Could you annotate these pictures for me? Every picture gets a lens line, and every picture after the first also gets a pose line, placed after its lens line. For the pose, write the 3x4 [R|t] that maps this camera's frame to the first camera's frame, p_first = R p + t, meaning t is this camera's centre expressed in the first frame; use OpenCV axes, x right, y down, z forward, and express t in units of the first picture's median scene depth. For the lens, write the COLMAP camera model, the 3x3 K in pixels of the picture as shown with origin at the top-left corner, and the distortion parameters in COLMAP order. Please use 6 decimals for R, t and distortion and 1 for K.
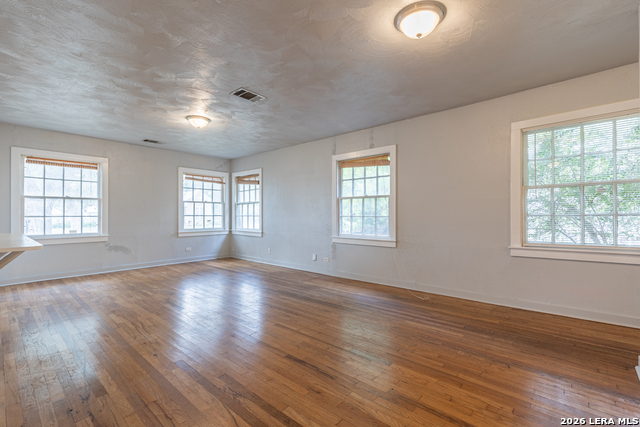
lens RADIAL K [[288.3, 0, 322.6], [0, 288.3, 213.2], [0, 0, 1]] dist [0.004067, 0.000118]
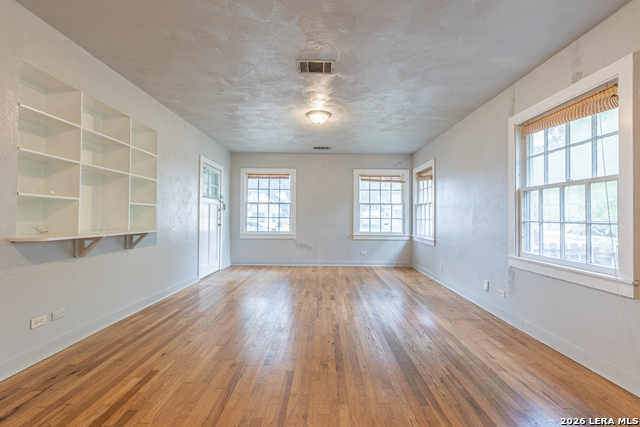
lens RADIAL K [[291.3, 0, 320.0], [0, 291.3, 213.5], [0, 0, 1]] dist [0.003961, 0.000204]
pose [[0.650293, -0.002149, -0.759680, 0.223785], [-0.005746, 0.999953, -0.007747, 0.001396], [0.759662, 0.009403, 0.650250, 0.303932]]
